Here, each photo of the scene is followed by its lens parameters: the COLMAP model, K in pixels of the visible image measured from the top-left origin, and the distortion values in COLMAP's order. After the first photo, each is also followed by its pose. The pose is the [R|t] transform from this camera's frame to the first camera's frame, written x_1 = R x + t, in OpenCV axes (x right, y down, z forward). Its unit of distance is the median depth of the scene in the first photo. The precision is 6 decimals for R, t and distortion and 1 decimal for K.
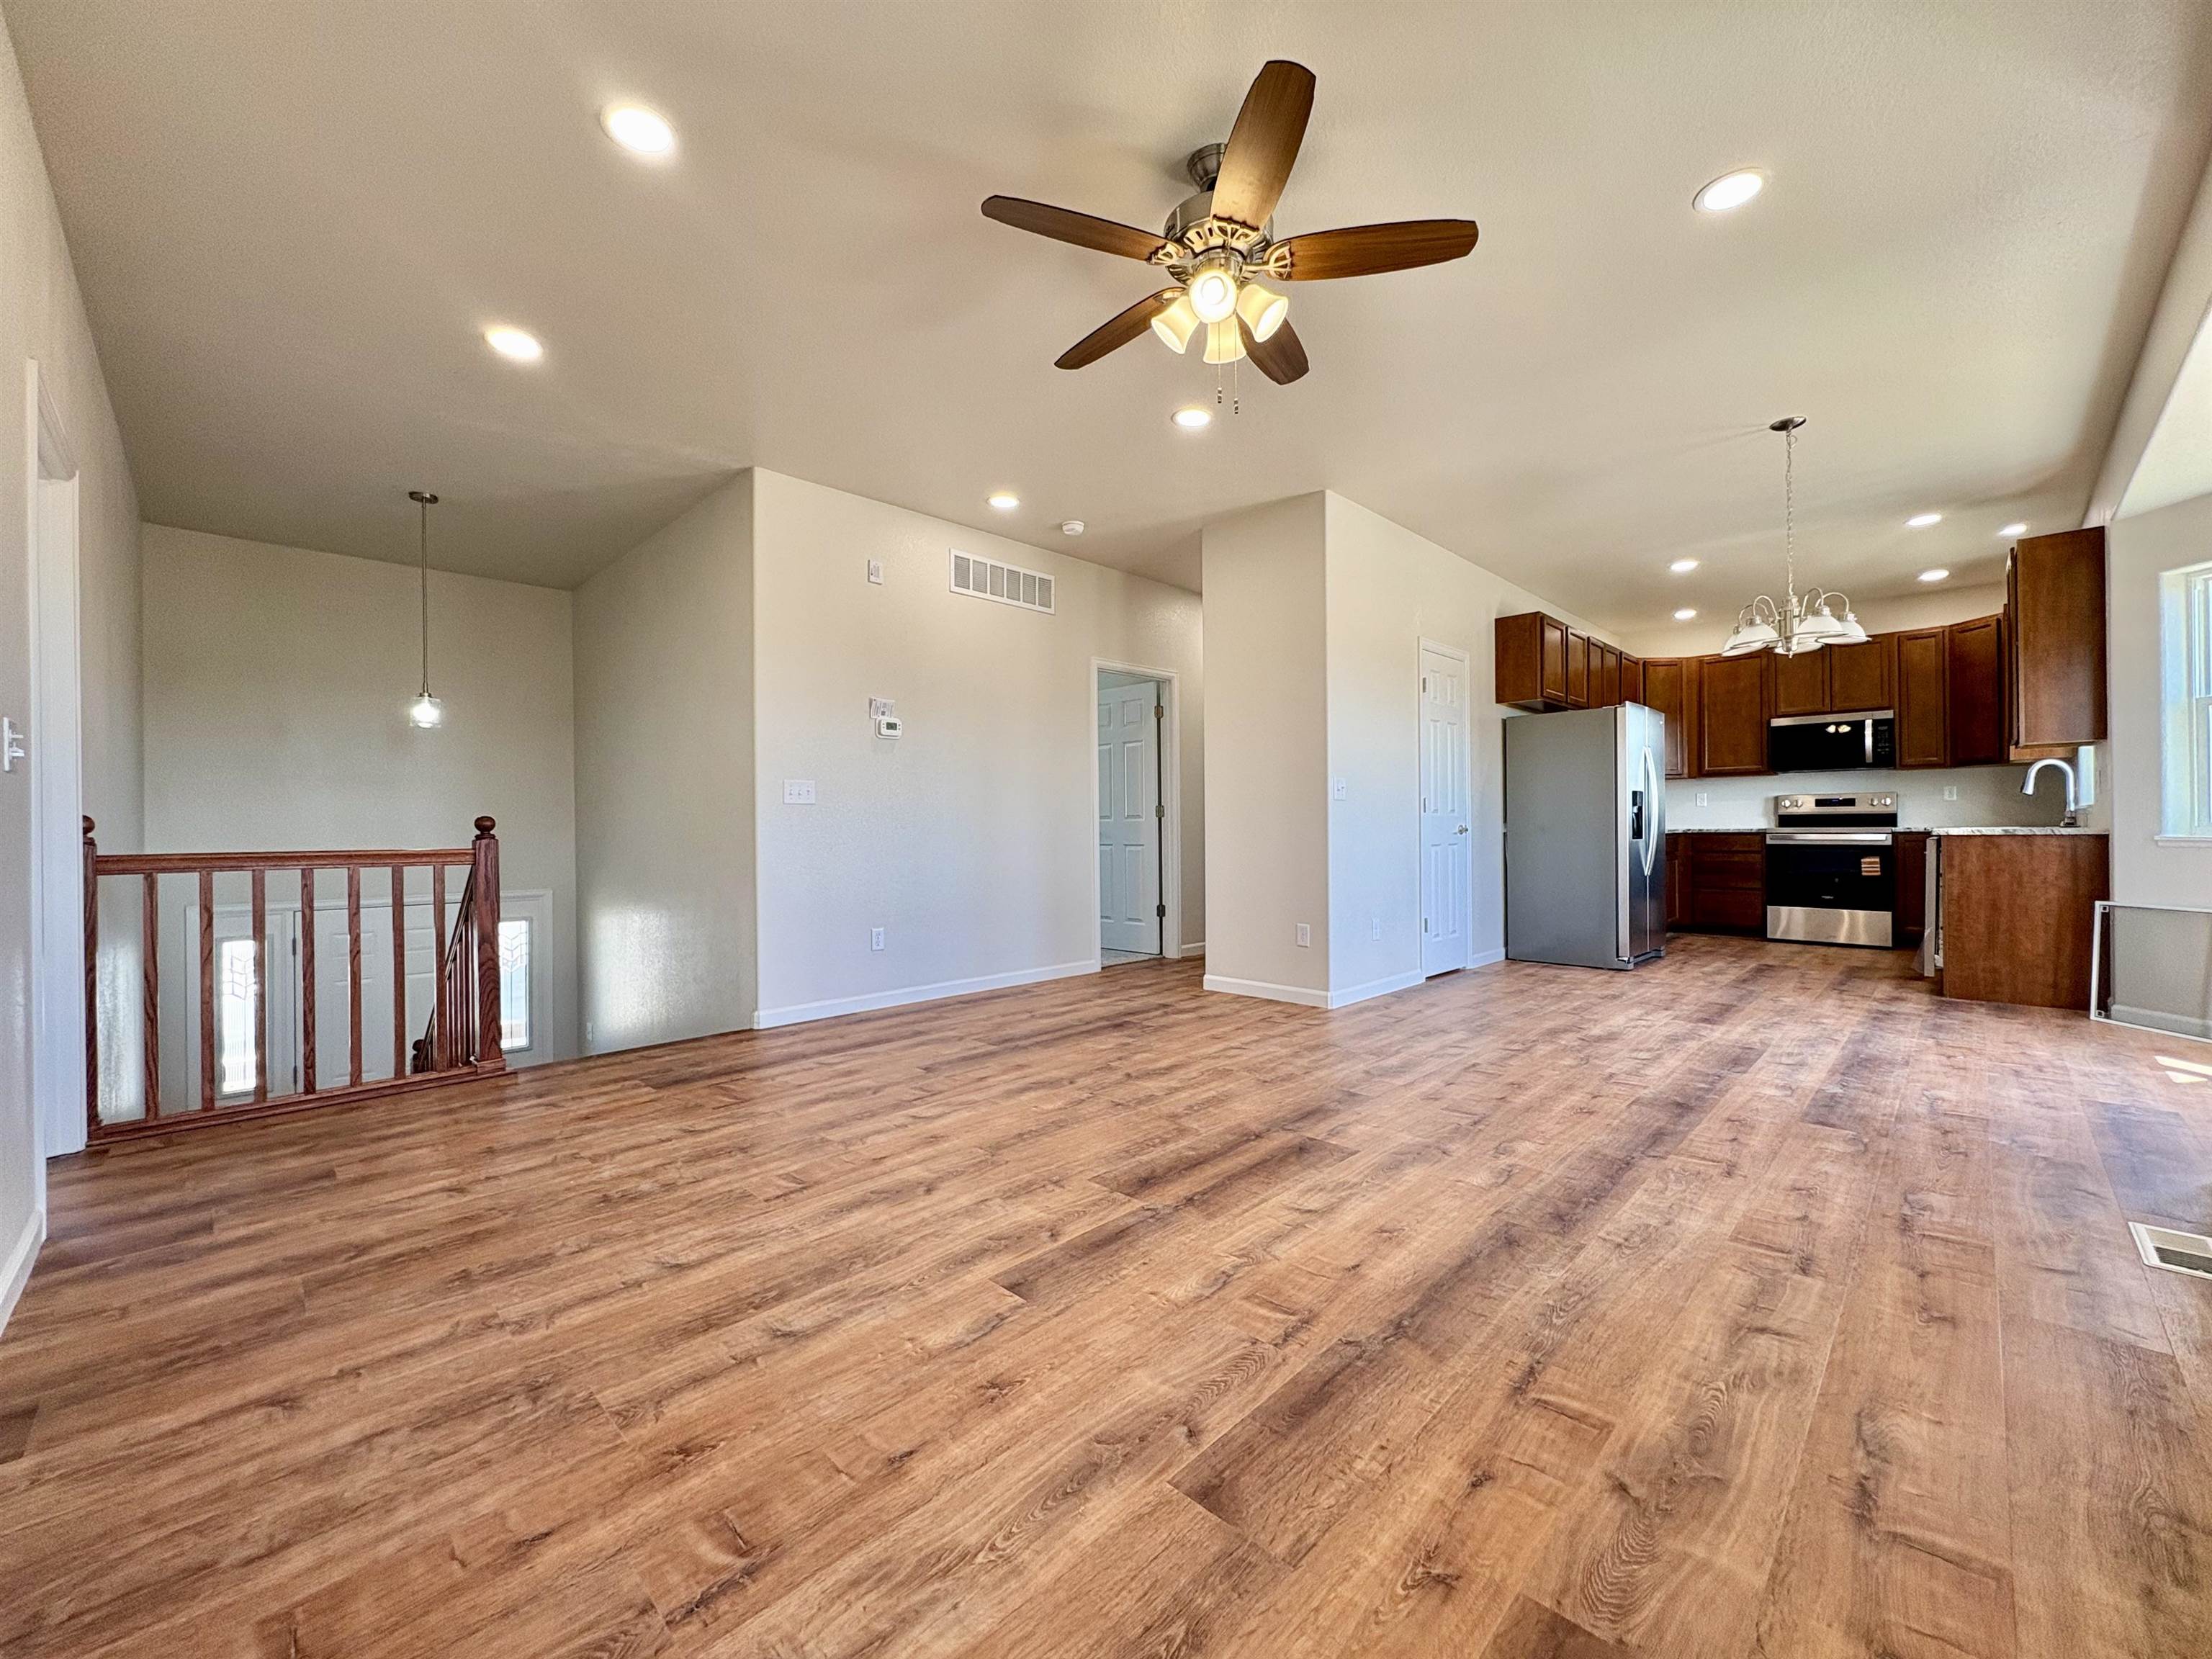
lens RADIAL K [[875.9, 0, 1107.6], [0, 875.9, 828.8], [0, 0, 1]] dist [-0.000023, -0.000026]
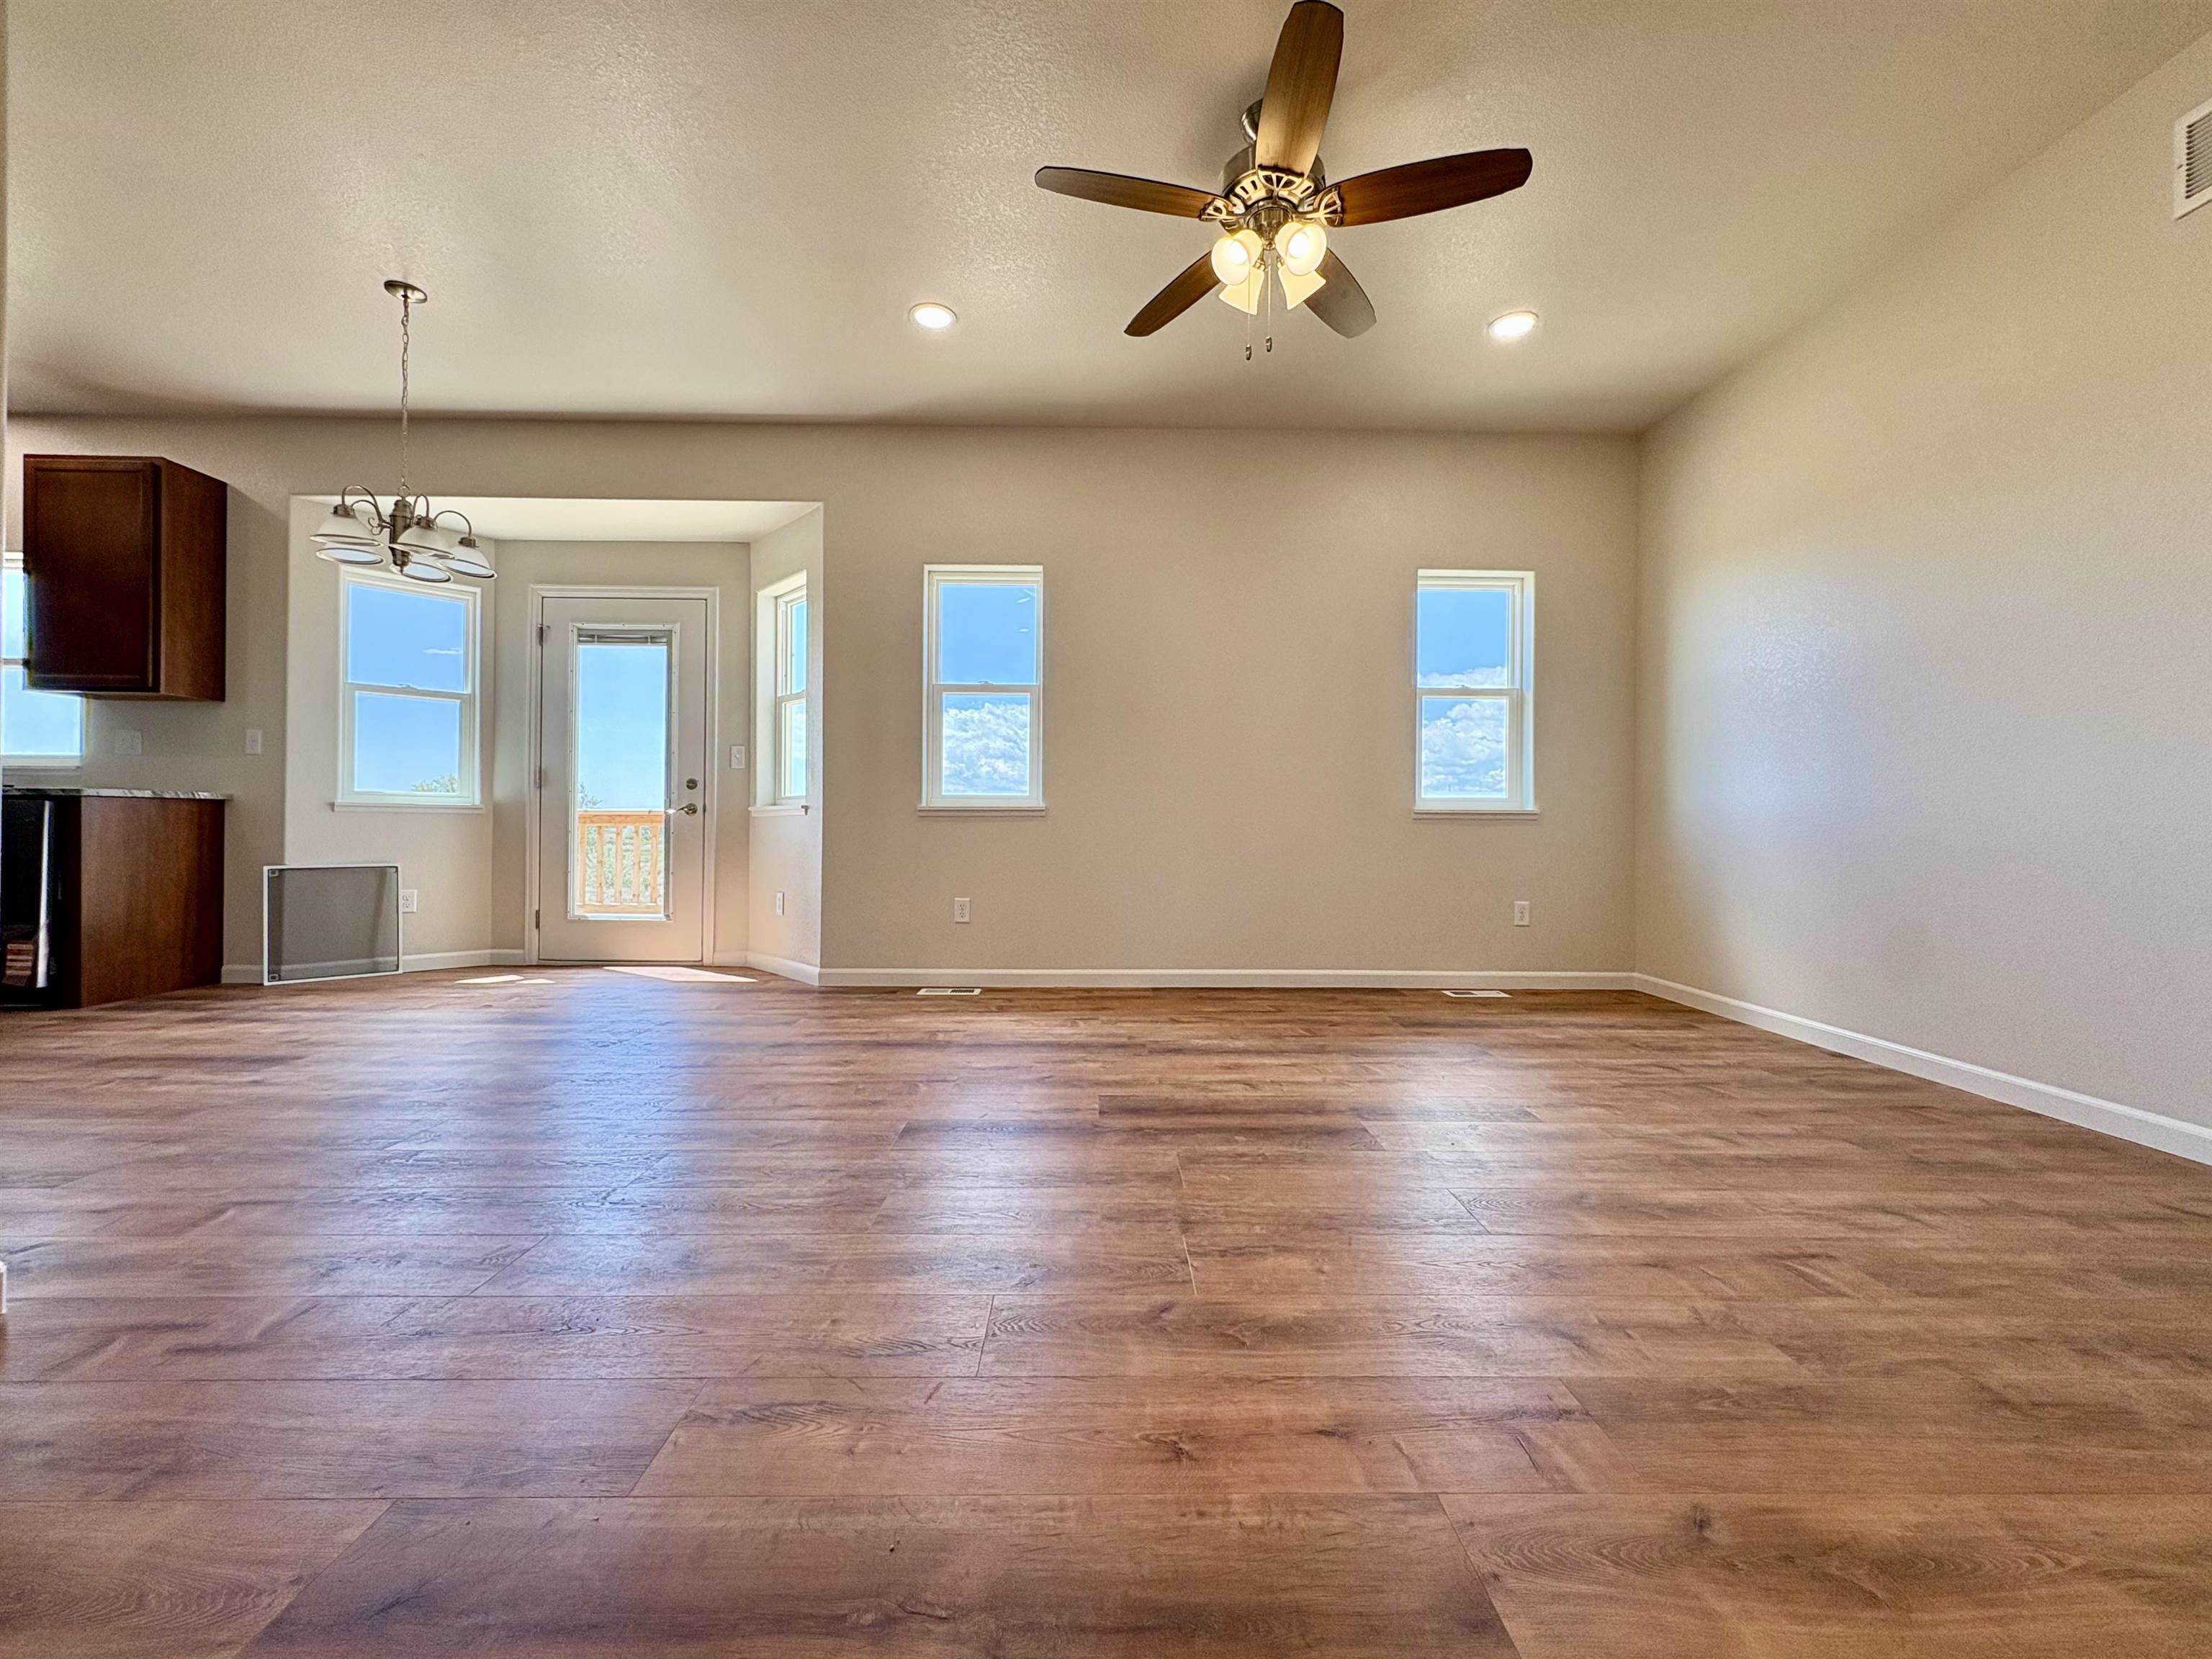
lens RADIAL K [[875.9, 0, 1108.8], [0, 875.9, 827.4], [0, 0, 1]] dist [-0.000023, -0.000026]
pose [[-0.714901, 0.002774, 0.699220, -0.349117], [-0.001847, 0.999981, -0.005855, 0.059480], [-0.699223, -0.005477, -0.714882, 1.435859]]
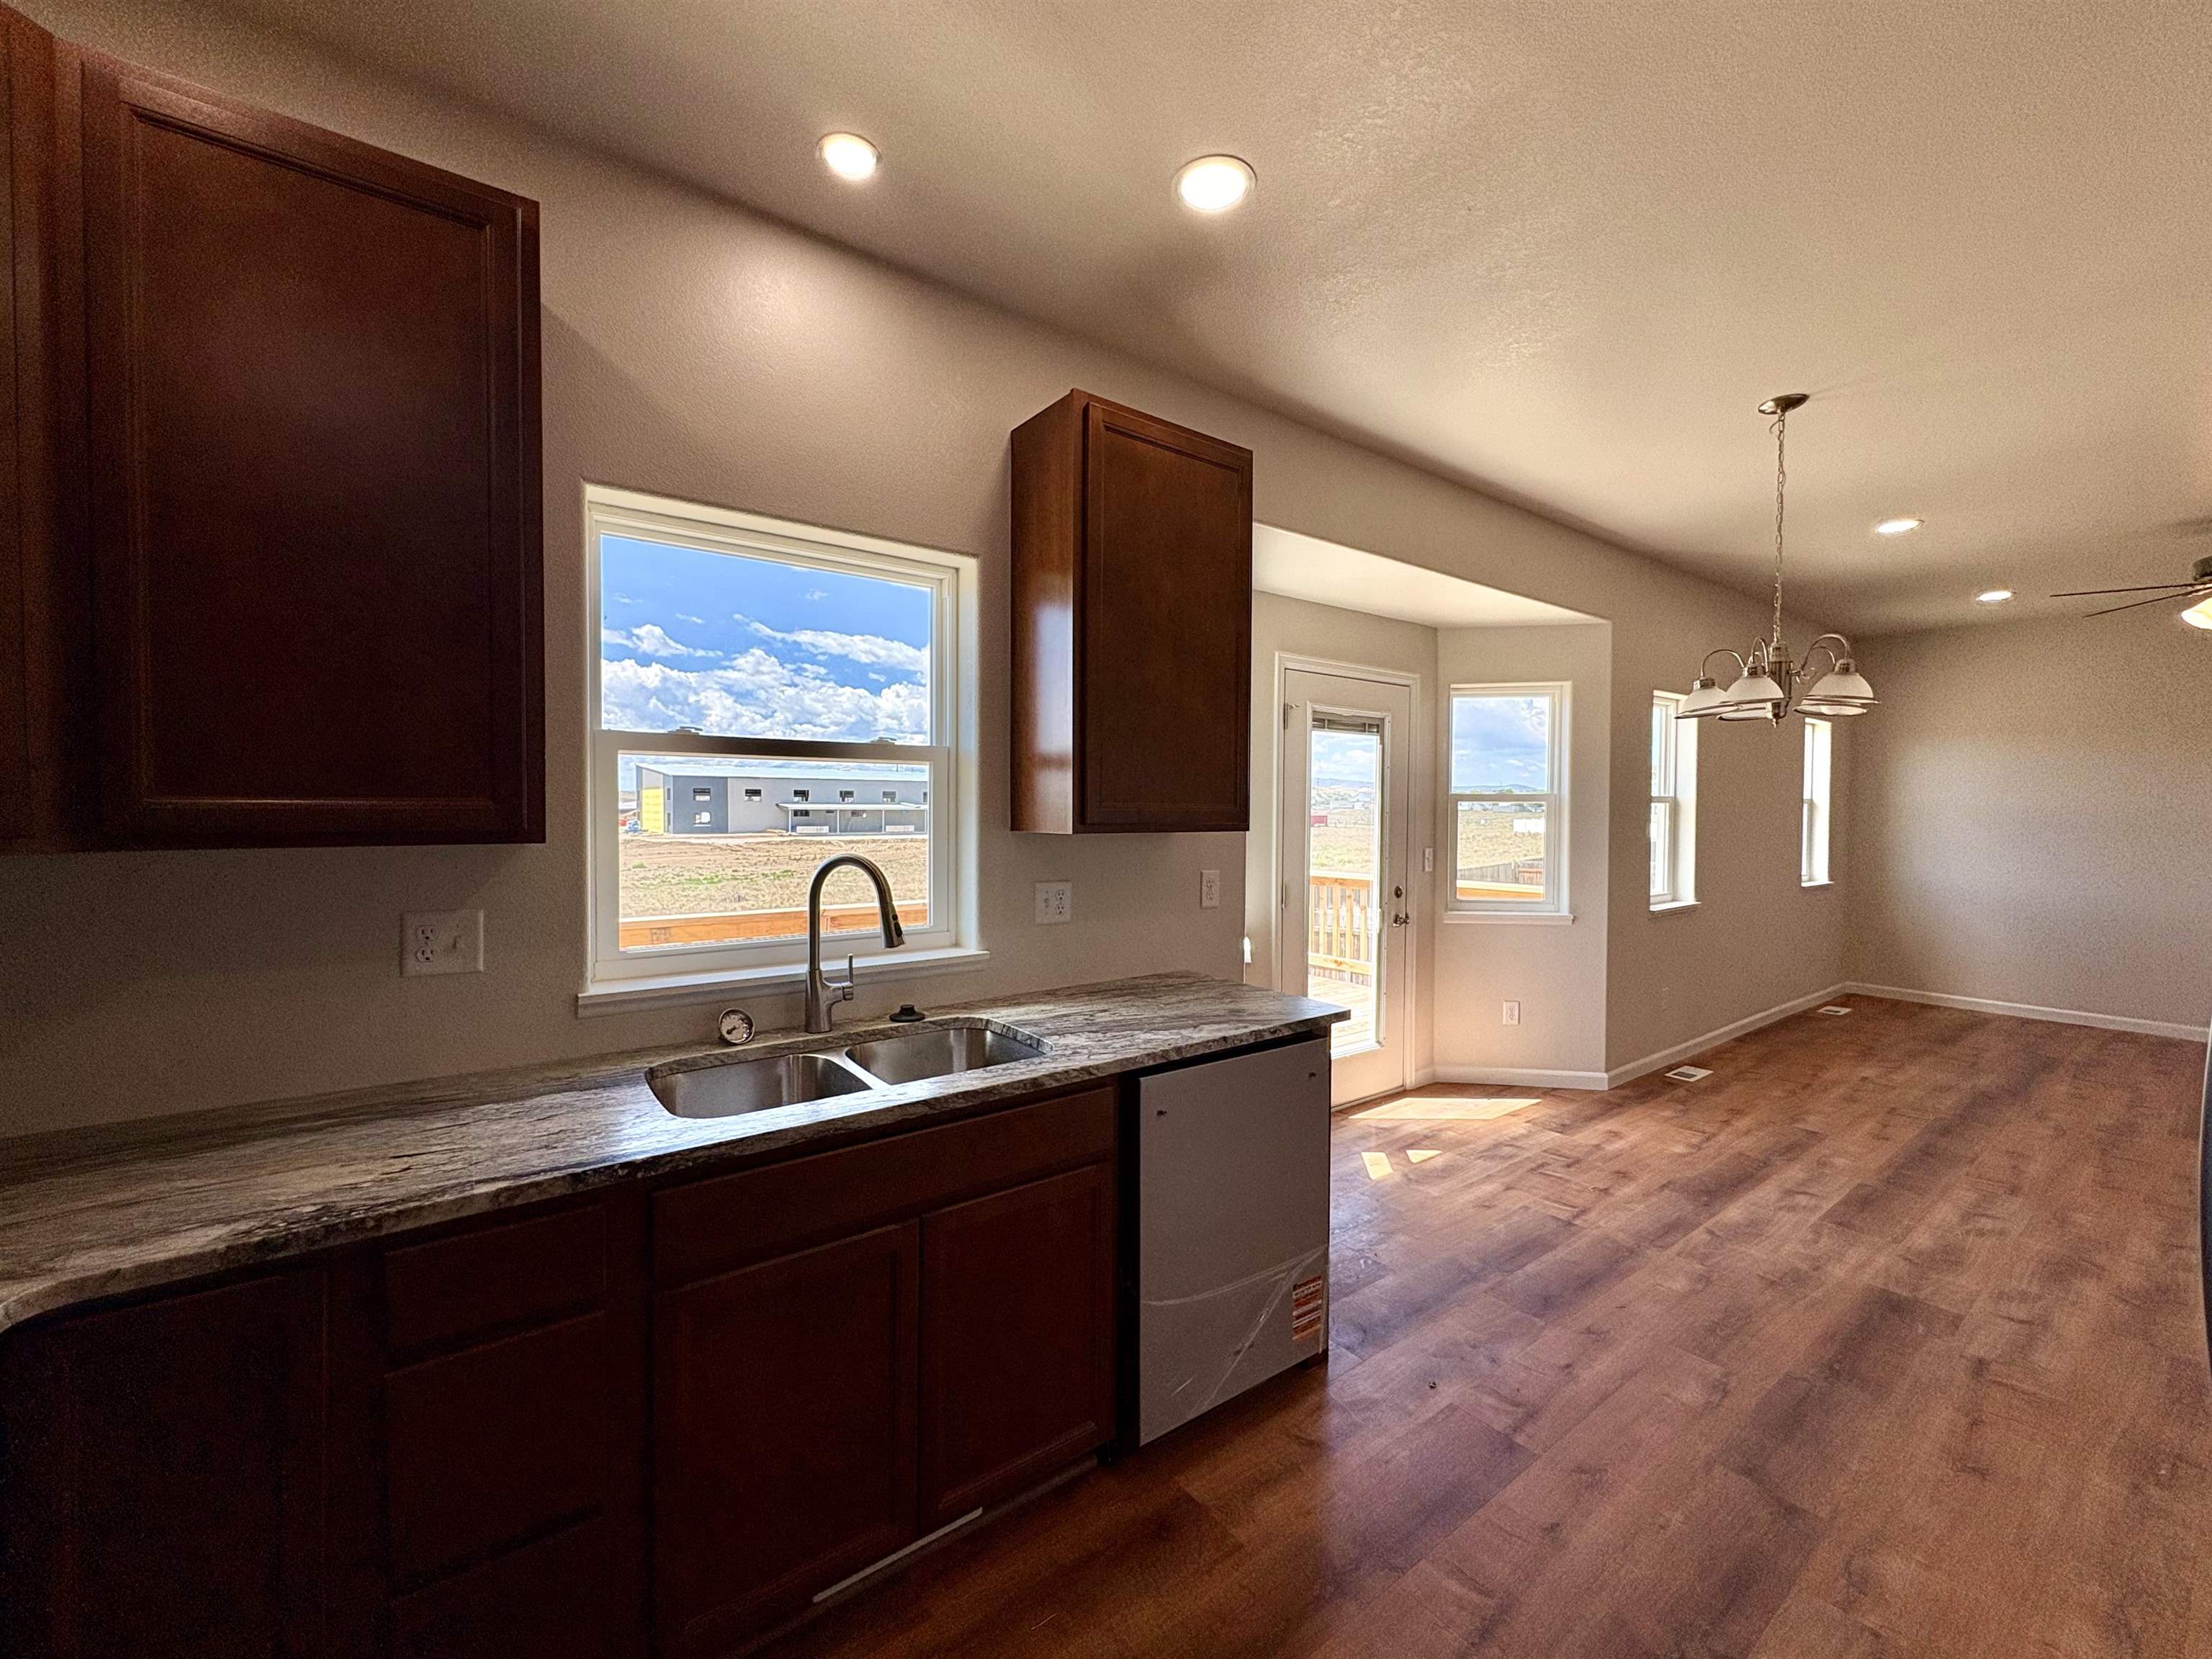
lens RADIAL K [[875.9, 0, 1085.3], [0, 875.9, 837.3], [0, 0, 1]] dist [-0.000023, -0.000026]
pose [[-0.986248, 0.003223, 0.165238, 1.579738], [0.008488, 0.999478, 0.031169, -0.166295], [-0.165051, 0.032143, -0.985761, 2.320881]]
